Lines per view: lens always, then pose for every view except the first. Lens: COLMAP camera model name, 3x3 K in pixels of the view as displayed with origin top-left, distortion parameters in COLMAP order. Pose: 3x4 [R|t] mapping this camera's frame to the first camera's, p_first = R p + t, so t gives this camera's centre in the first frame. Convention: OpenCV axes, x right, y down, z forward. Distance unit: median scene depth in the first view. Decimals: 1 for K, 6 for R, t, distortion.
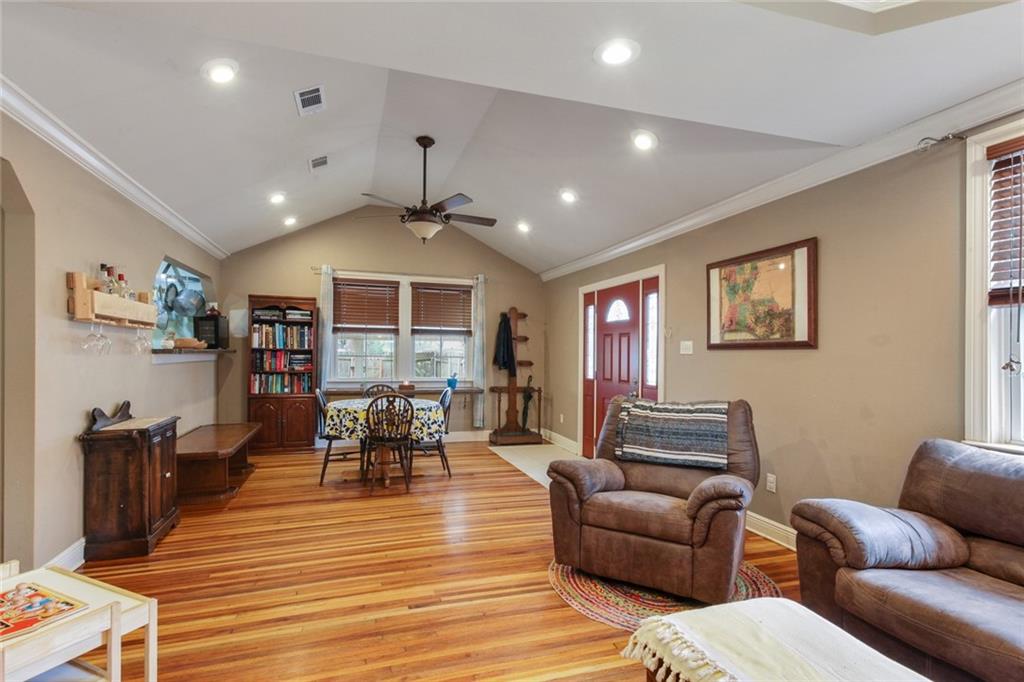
lens RADIAL K [[507.2, 0, 512.0], [0, 507.2, 341.0], [0, 0, 1]] dist [0.001795, 0.000393]
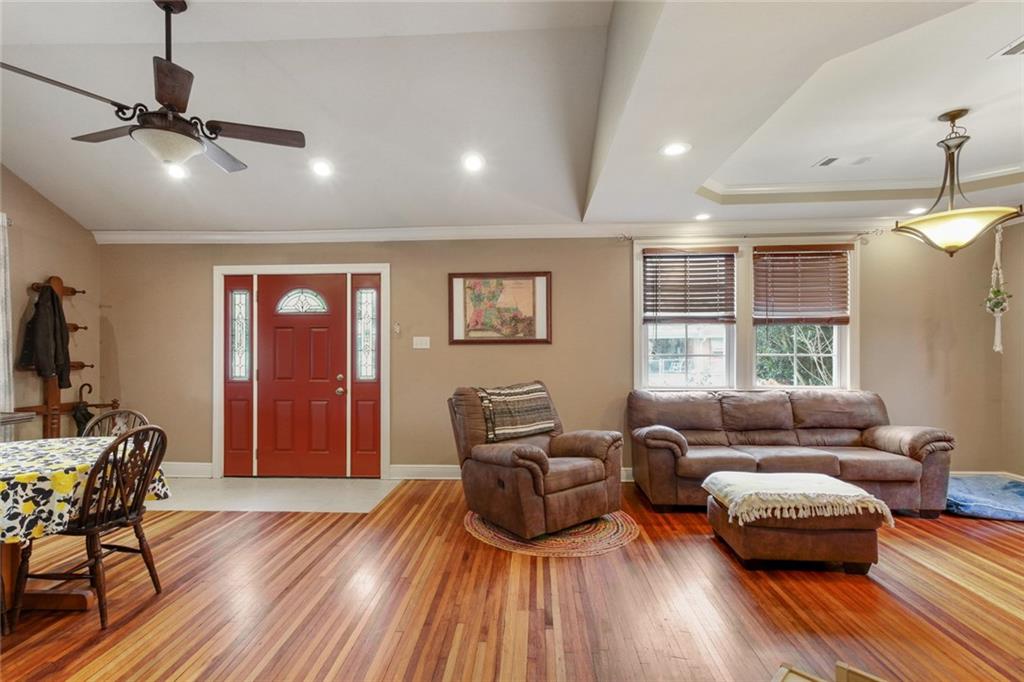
lens RADIAL K [[485.2, 0, 512.0], [0, 485.2, 341.0], [0, 0, 1]] dist [0.001188, 0.000086]
pose [[0.349306, -0.000930, 0.937008, -0.685483], [-0.016469, 0.999839, 0.007132, -0.002156], [-0.936864, -0.017923, 0.349234, 0.497218]]
